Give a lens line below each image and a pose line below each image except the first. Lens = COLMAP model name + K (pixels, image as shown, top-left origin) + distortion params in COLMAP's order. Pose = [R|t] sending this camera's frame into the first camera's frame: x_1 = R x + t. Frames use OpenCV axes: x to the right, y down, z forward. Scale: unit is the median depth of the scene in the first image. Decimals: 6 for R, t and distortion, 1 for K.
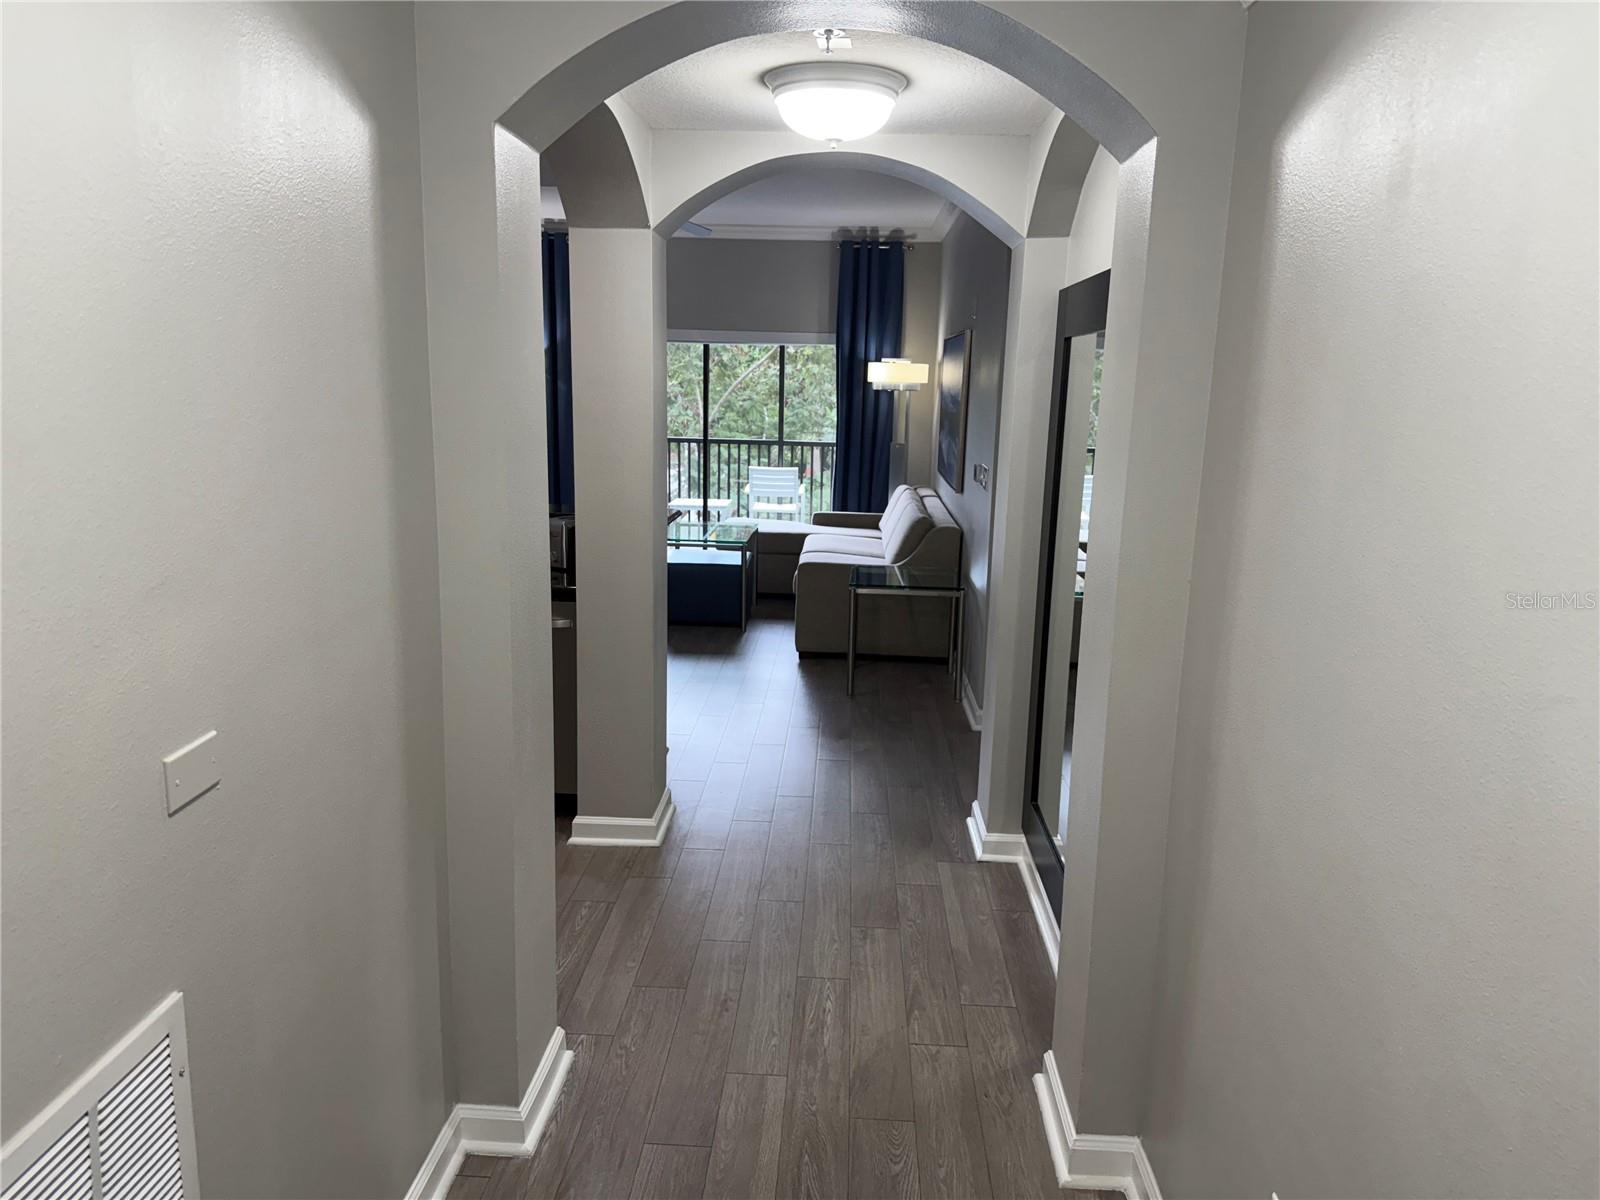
lens RADIAL K [[1125.6, 0, 800.0], [0, 1125.6, 600.0], [0, 0, 1]] dist [0.105087, 0.000966]
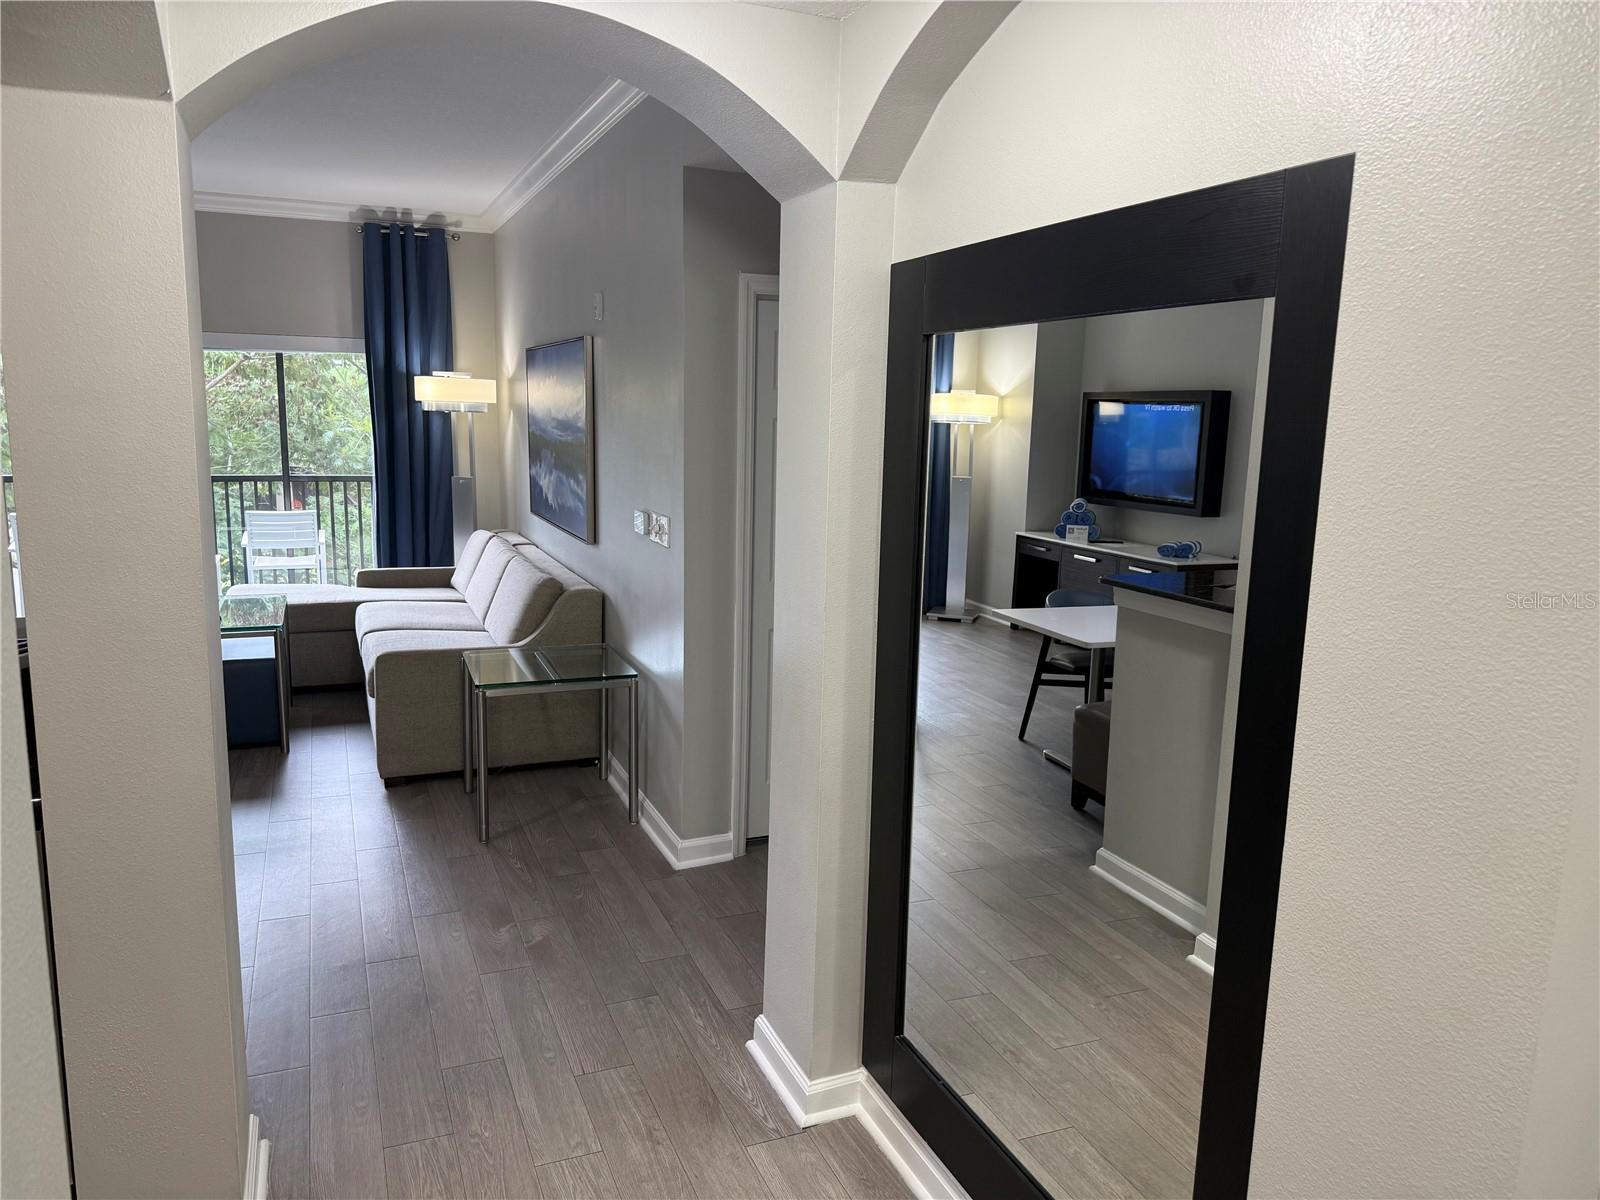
lens RADIAL K [[1135.8, 0, 821.0], [0, 1135.8, 591.4], [0, 0, 1]] dist [0.076416, -0.115625]
pose [[0.898797, -0.075549, 0.431806, -0.042844], [0.086701, 0.996215, -0.006170, -0.032648], [-0.429706, 0.042983, 0.901945, 0.170034]]
